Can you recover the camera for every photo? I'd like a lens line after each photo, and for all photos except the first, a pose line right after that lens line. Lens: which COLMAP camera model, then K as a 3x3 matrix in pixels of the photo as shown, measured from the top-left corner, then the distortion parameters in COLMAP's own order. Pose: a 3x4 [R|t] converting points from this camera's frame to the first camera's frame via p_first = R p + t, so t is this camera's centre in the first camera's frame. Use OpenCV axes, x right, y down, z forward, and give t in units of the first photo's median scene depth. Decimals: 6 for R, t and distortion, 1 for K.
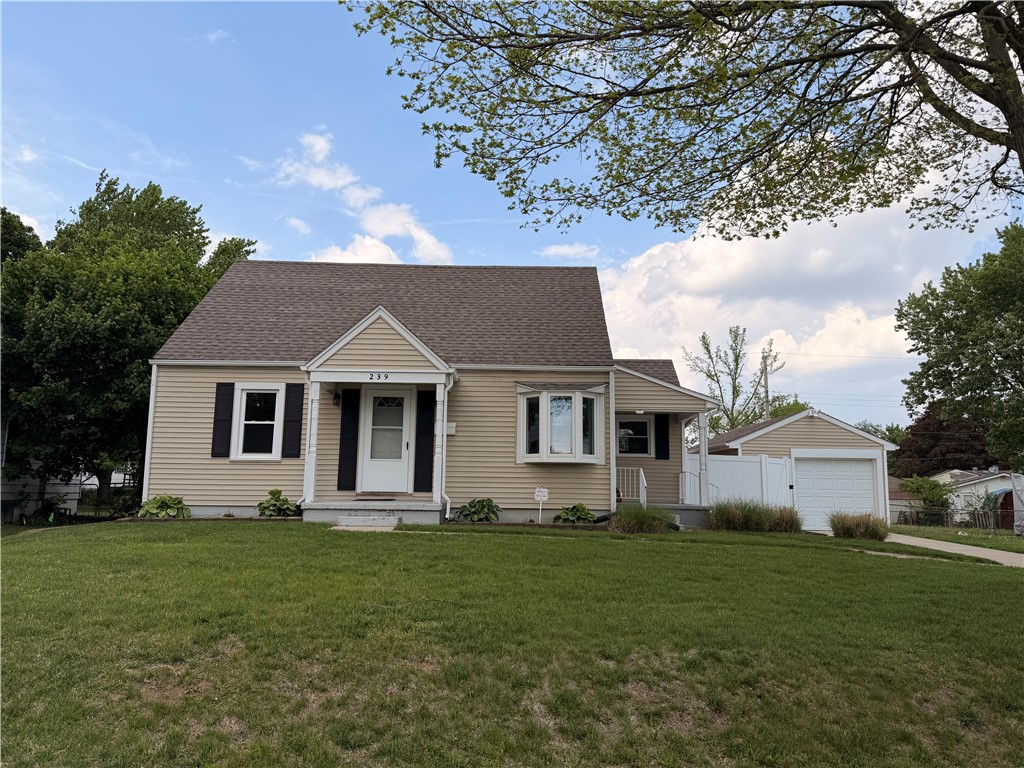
lens RADIAL K [[705.0, 0, 518.1], [0, 705.0, 393.3], [0, 0, 1]] dist [0.112690, -0.200882]
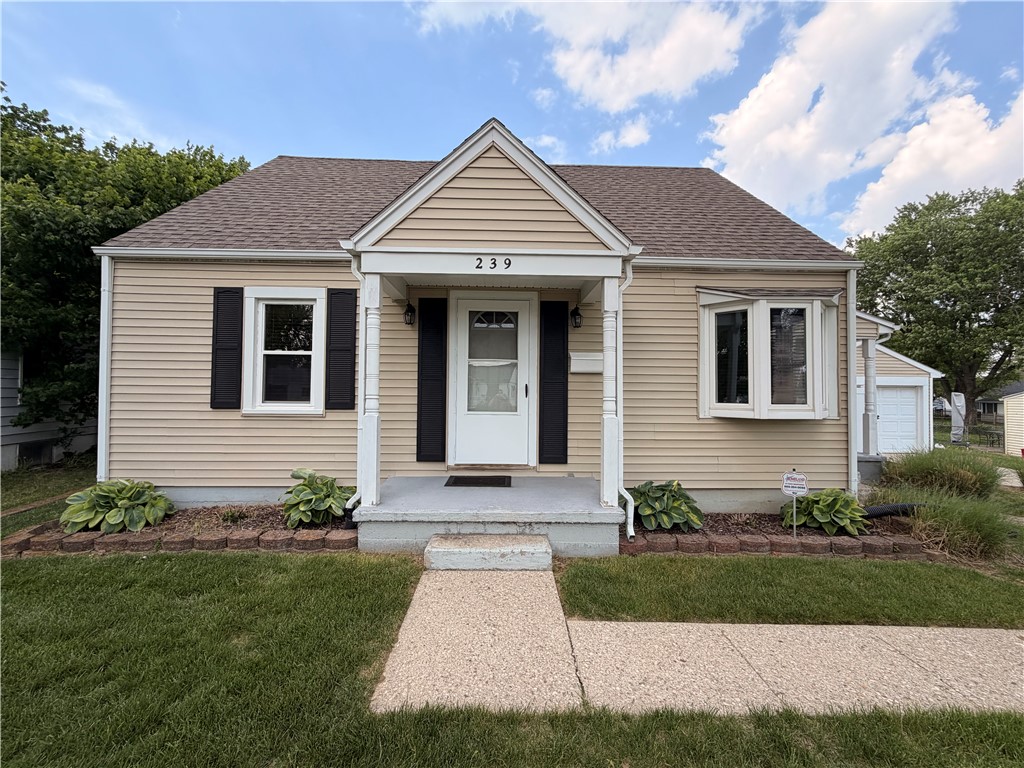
lens RADIAL K [[406.1, 0, 510.4], [0, 406.1, 385.1], [0, 0, 1]] dist [0.014627, -0.011652]
pose [[0.999842, -0.003005, 0.017498, -0.175161], [0.000853, 0.992561, 0.121744, 0.025985], [-0.017734, -0.121710, 0.992407, 0.641713]]
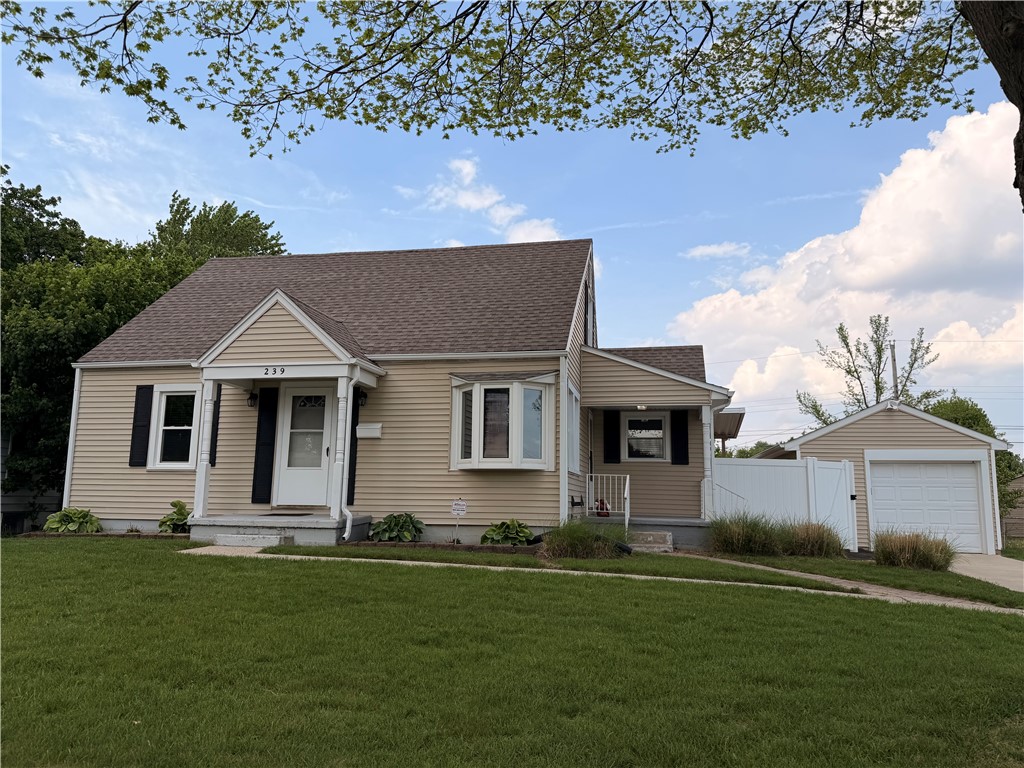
lens RADIAL K [[705.0, 0, 518.1], [0, 705.0, 393.3], [0, 0, 1]] dist [0.112690, -0.200882]
pose [[0.979744, -0.029873, -0.198015, 0.242469], [0.027645, 0.999520, -0.014007, 0.021783], [0.198338, 0.008249, 0.980099, 0.195200]]
